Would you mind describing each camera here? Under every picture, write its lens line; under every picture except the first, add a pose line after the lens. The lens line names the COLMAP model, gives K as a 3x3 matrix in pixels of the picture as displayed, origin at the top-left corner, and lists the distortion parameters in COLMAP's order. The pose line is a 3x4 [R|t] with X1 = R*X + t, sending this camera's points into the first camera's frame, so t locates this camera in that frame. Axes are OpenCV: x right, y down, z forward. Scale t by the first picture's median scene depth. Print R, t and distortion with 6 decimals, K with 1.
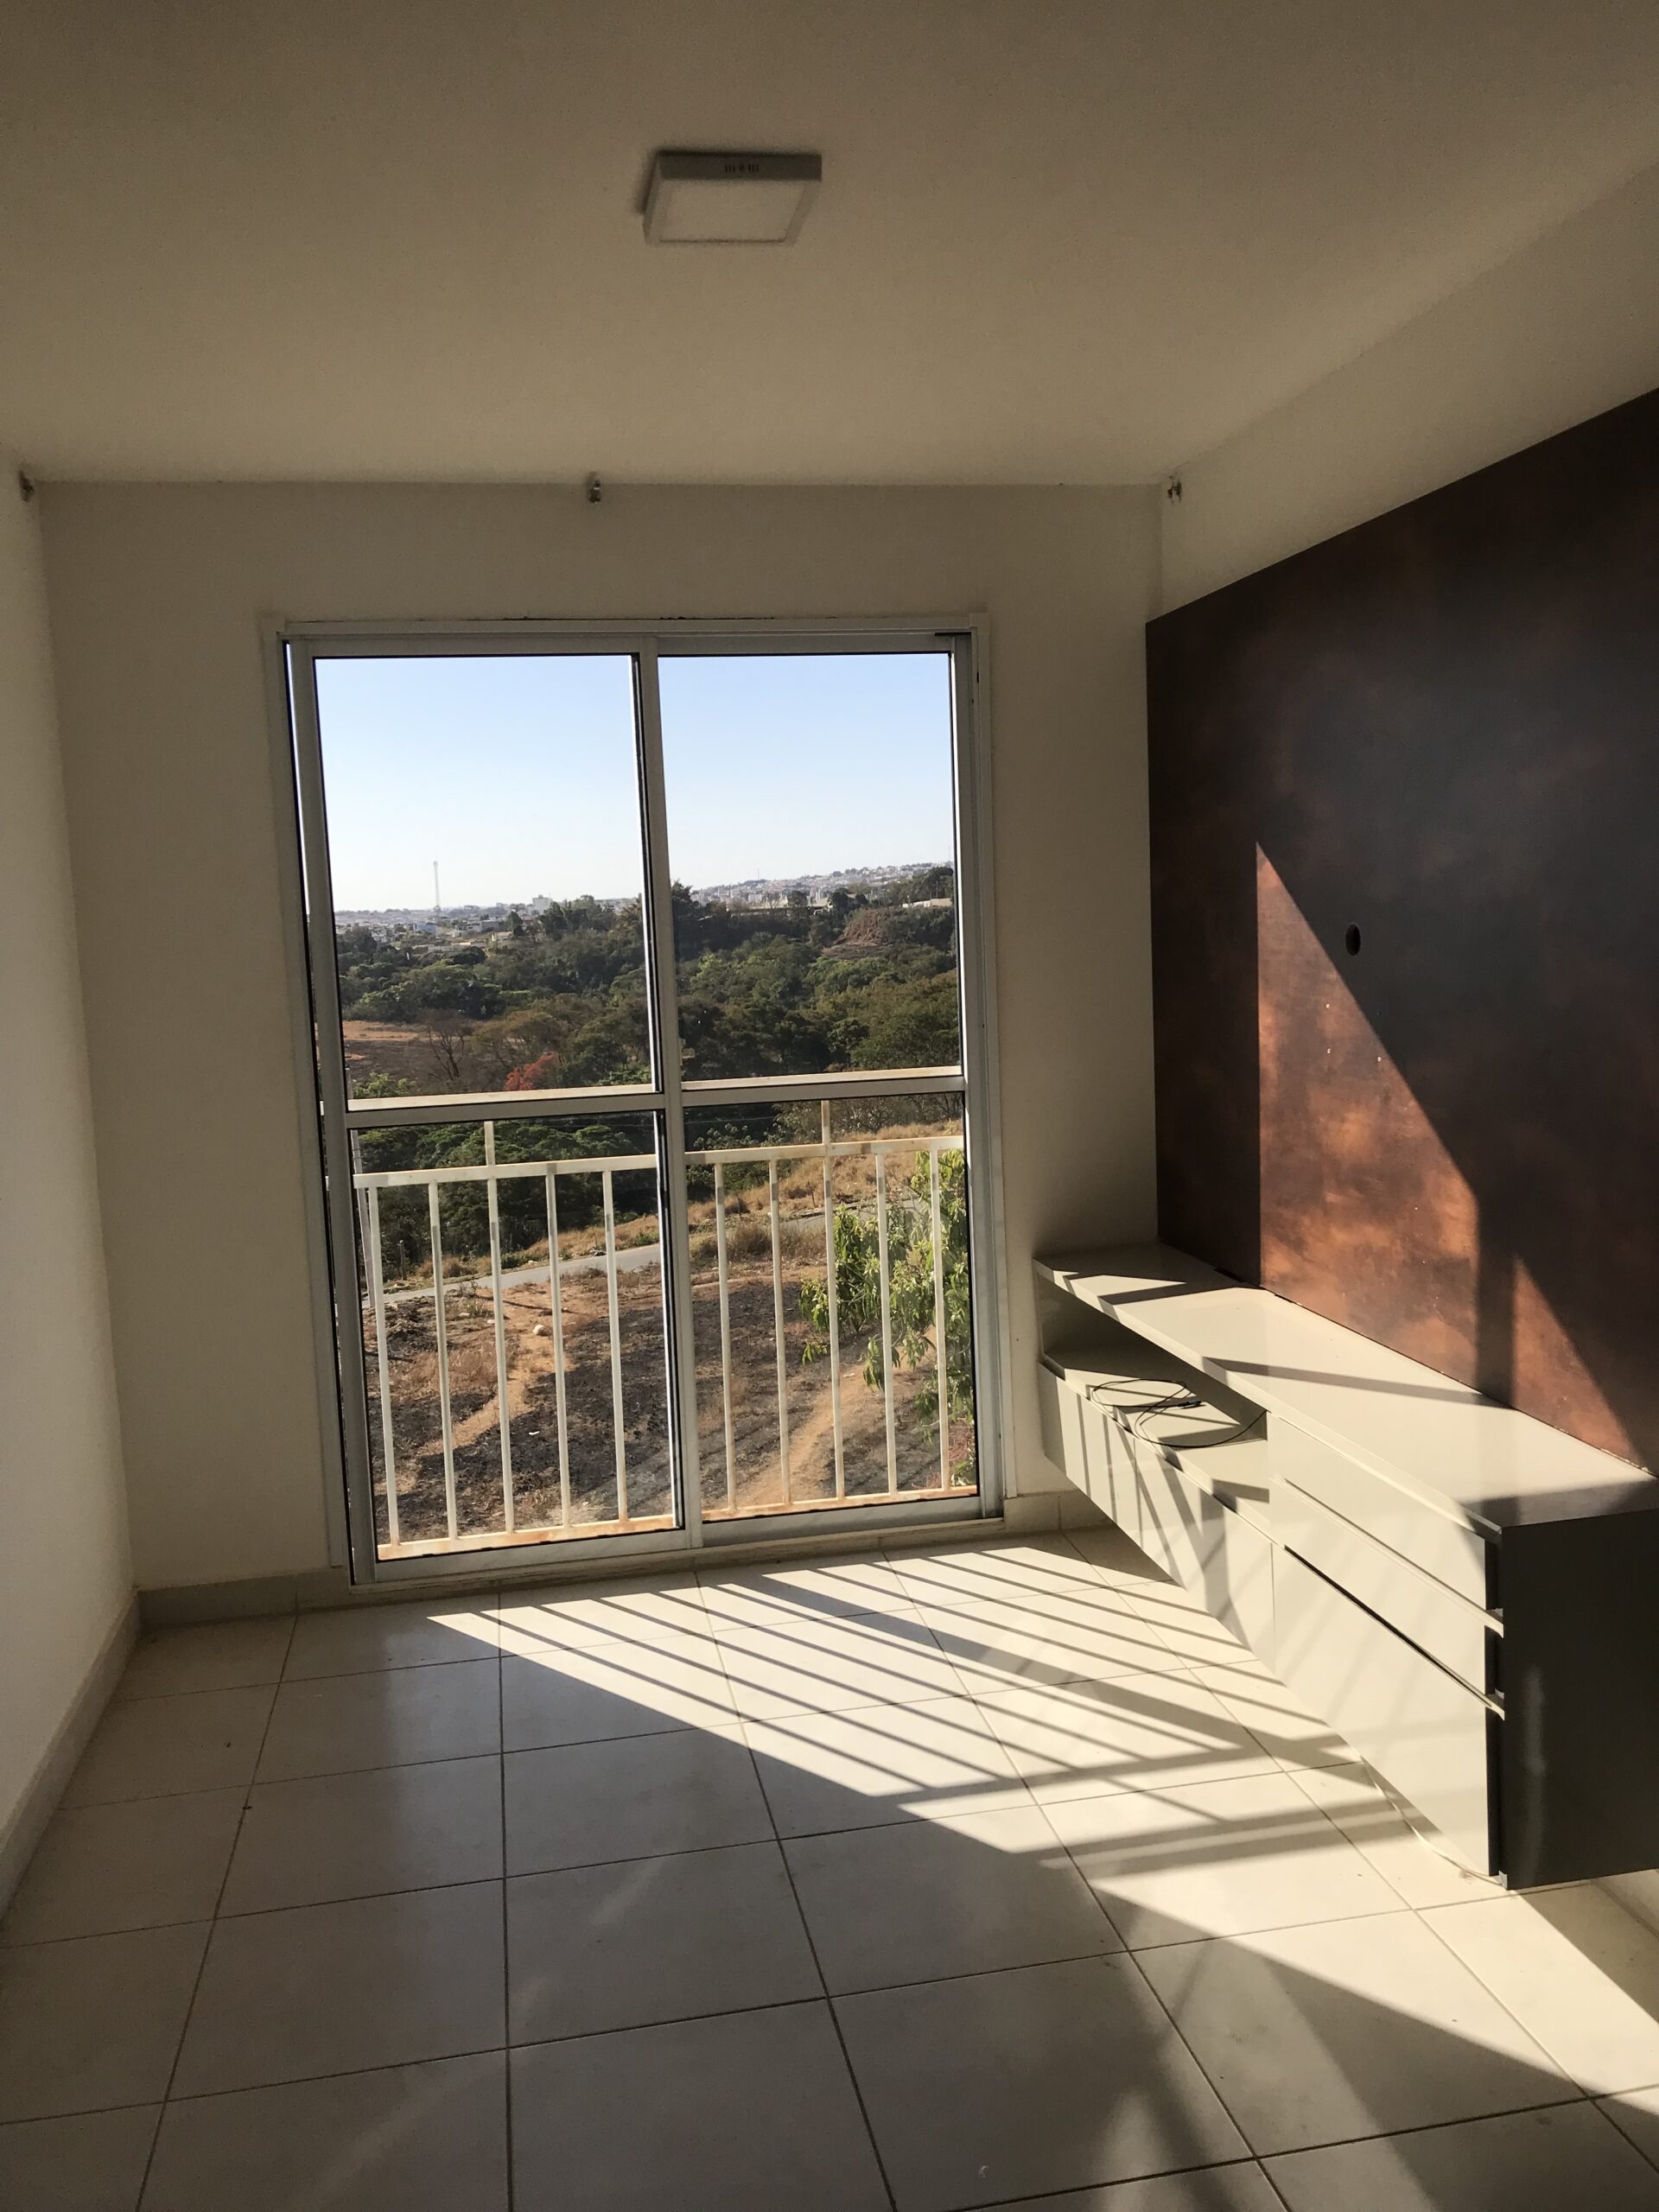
lens RADIAL K [[1856.2, 0, 819.4], [0, 1856.2, 1097.2], [0, 0, 1]] dist [0.051873, -0.073384]
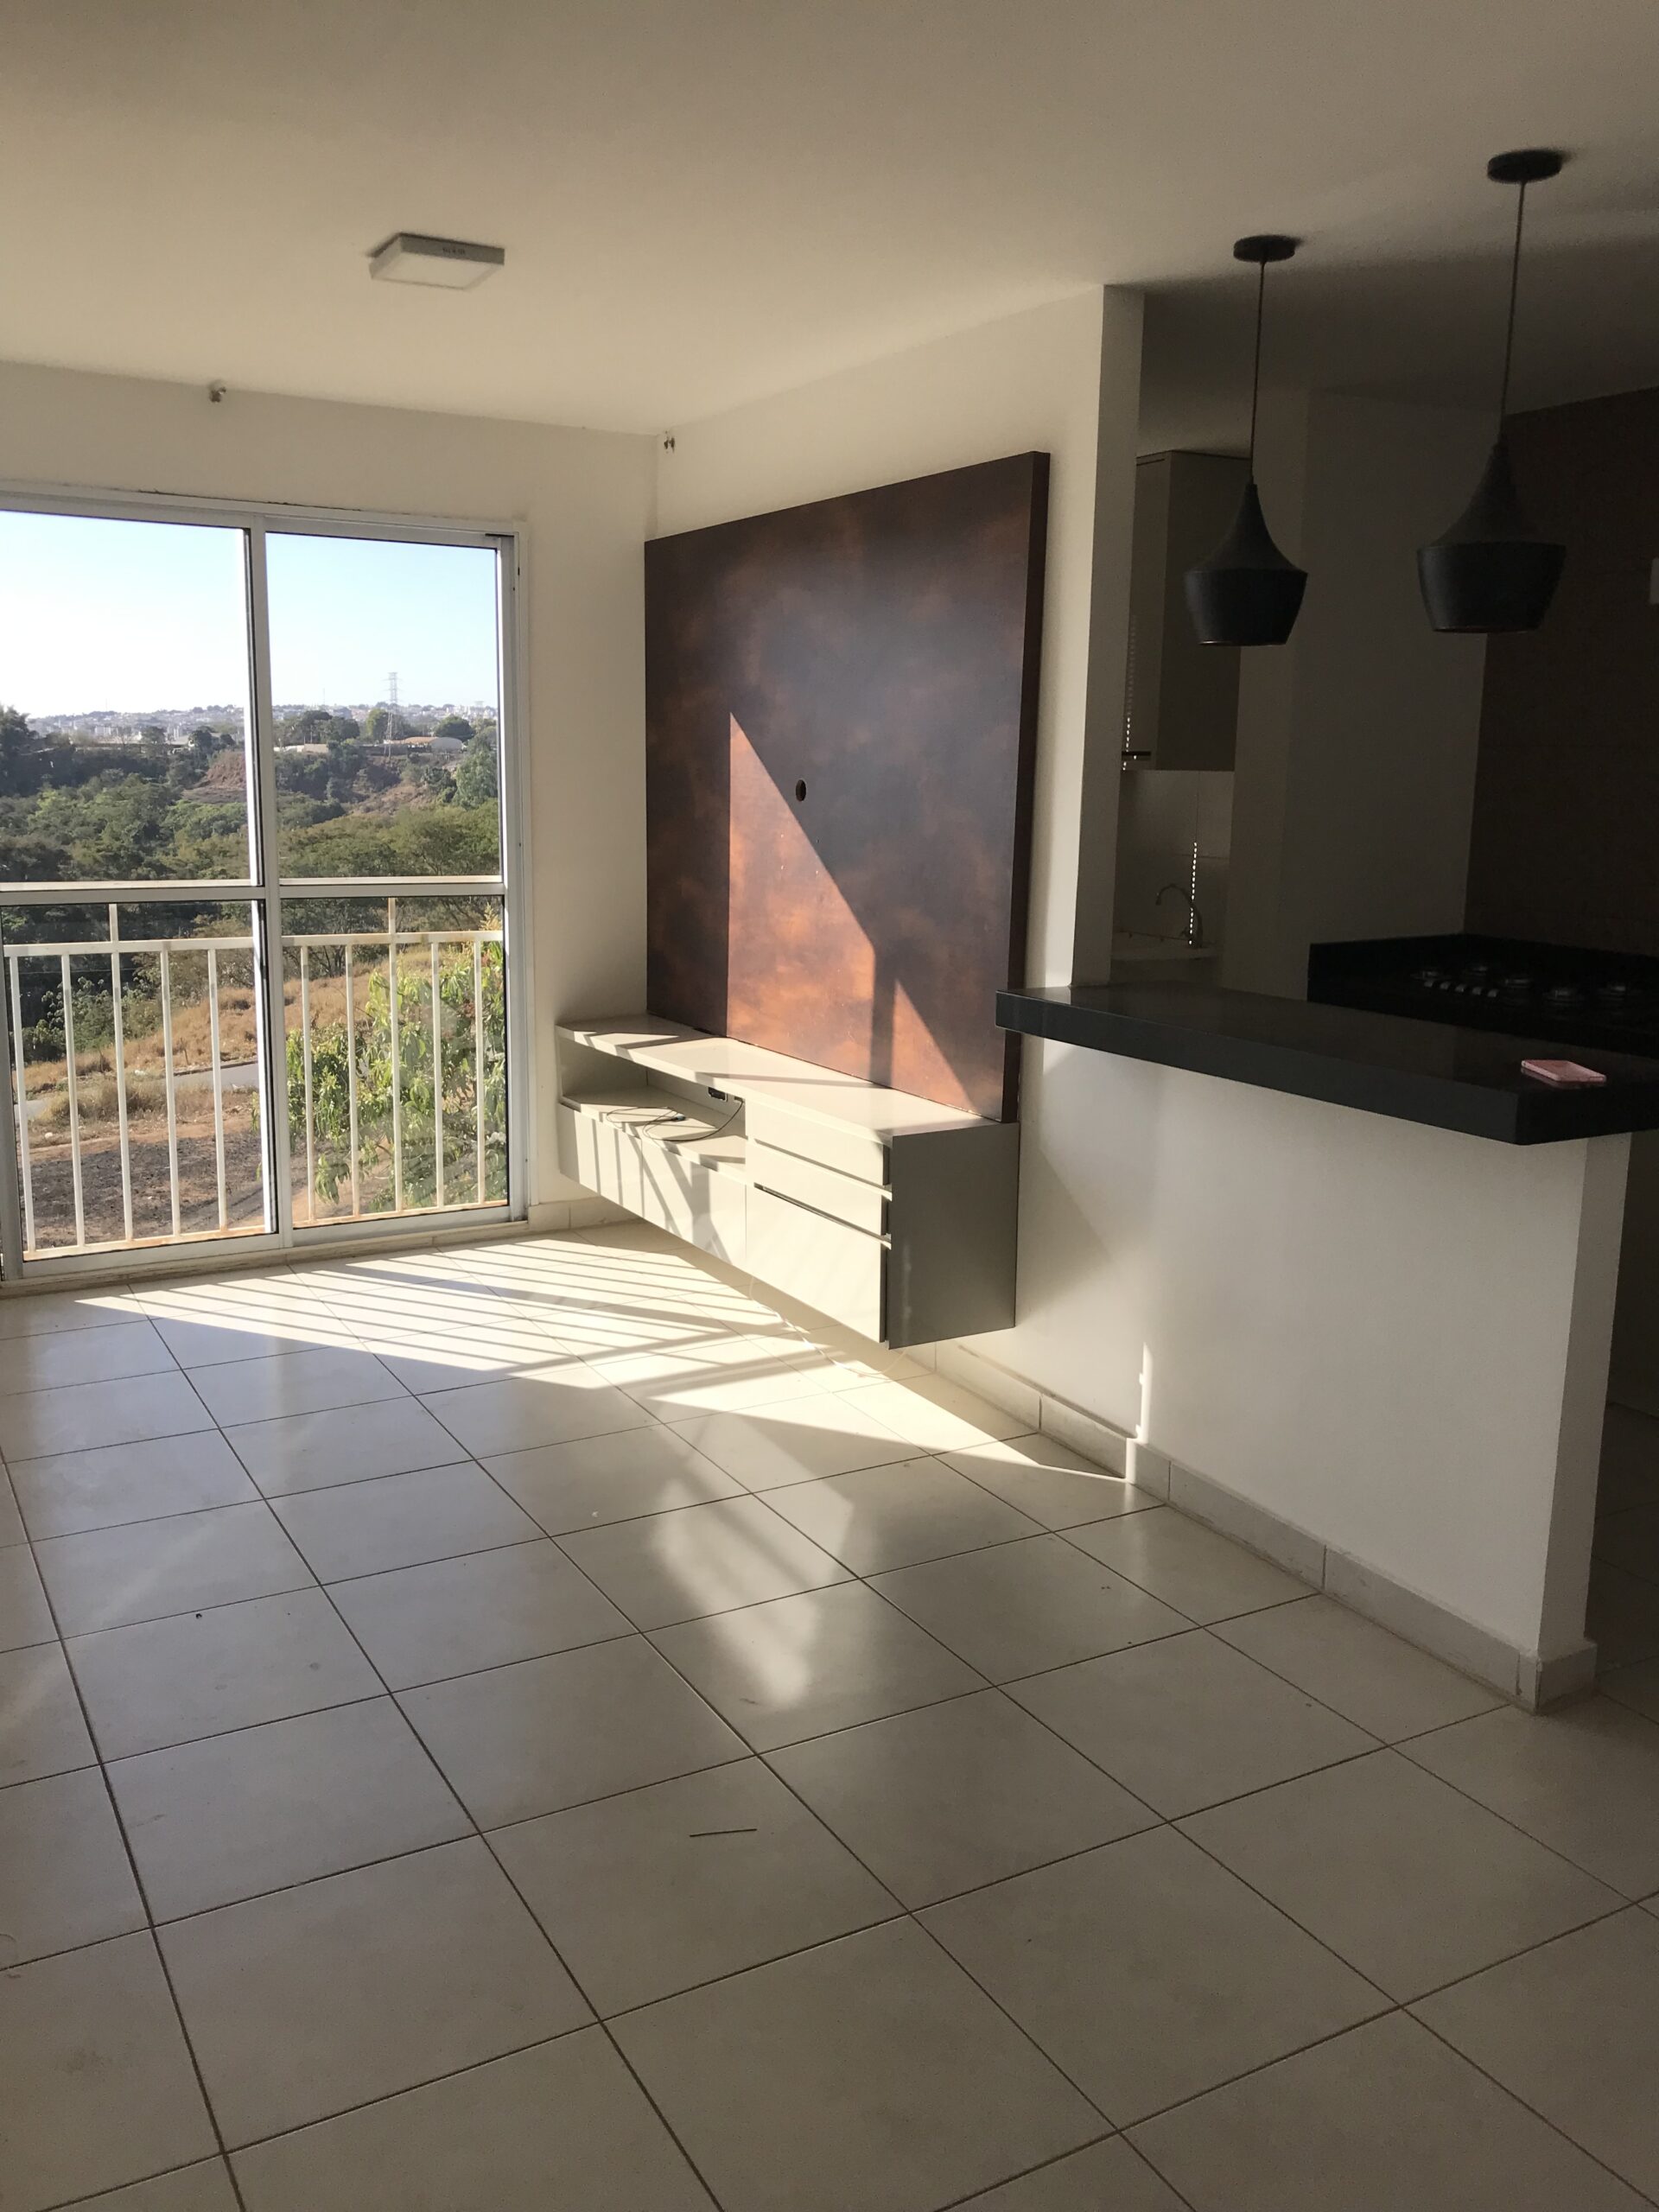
lens RADIAL K [[1856.2, 0, 826.4], [0, 1856.2, 1098.2], [0, 0, 1]] dist [0.051873, -0.073384]
pose [[0.945787, -0.001818, 0.324782, -0.138935], [-0.022488, 0.997218, 0.071067, 0.043458], [-0.324007, -0.074518, 0.943115, -0.329468]]
